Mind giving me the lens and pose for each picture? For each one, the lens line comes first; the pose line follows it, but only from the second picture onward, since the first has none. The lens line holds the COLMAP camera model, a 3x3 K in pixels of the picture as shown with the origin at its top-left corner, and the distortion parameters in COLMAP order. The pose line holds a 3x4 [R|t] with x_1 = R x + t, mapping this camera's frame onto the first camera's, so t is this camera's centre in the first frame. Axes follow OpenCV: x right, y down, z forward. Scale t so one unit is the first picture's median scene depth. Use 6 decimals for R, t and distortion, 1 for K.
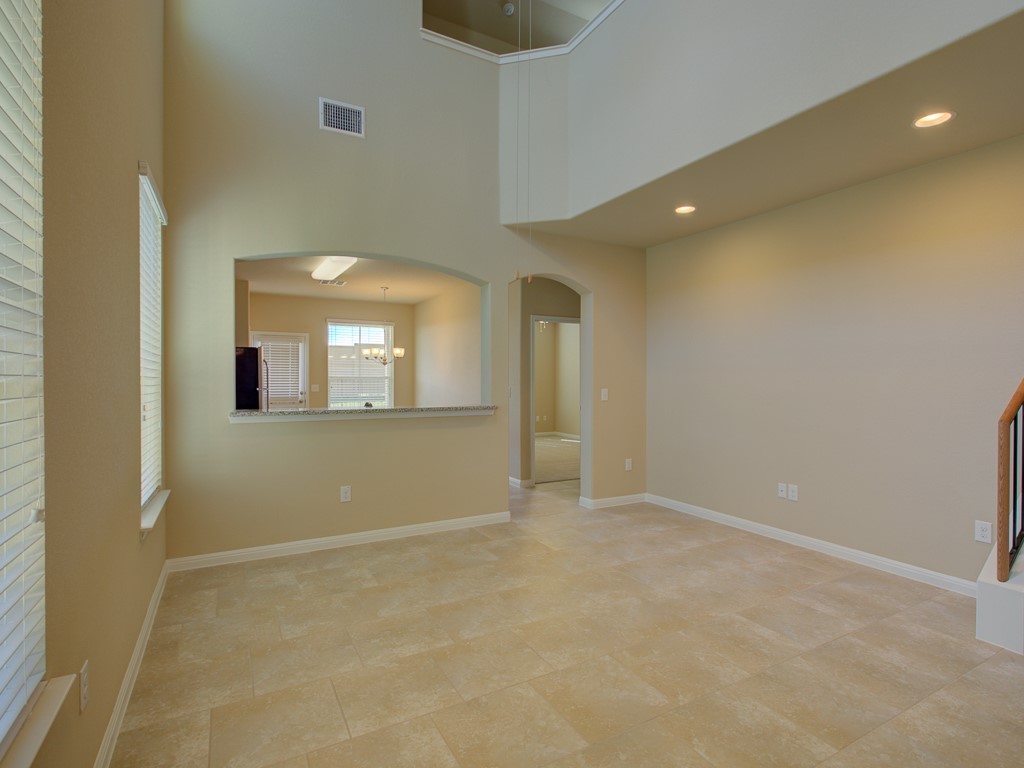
lens RADIAL K [[517.5, 0, 509.3], [0, 517.5, 382.9], [0, 0, 1]] dist [-0.012496, 0.010880]
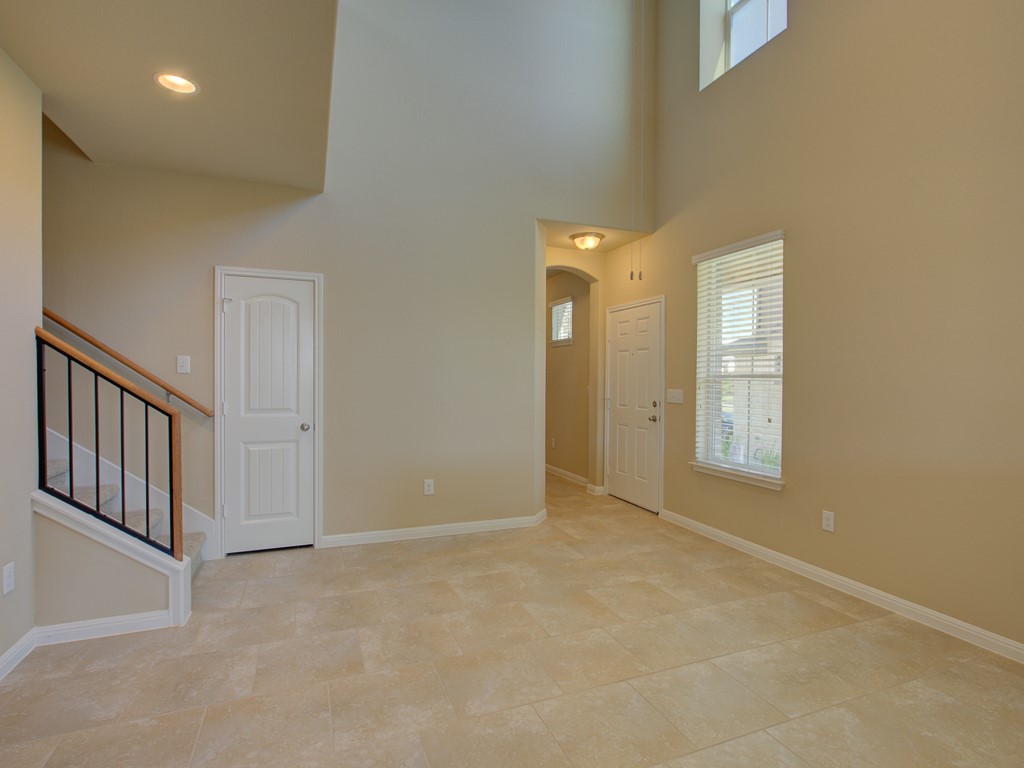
lens RADIAL K [[517.5, 0, 509.3], [0, 517.5, 382.9], [0, 0, 1]] dist [-0.012496, 0.010880]
pose [[-0.991723, -0.010841, 0.127934, 0.142956], [-0.008577, 0.999797, 0.018240, -0.013292], [-0.128106, 0.016992, -0.991615, 2.011269]]
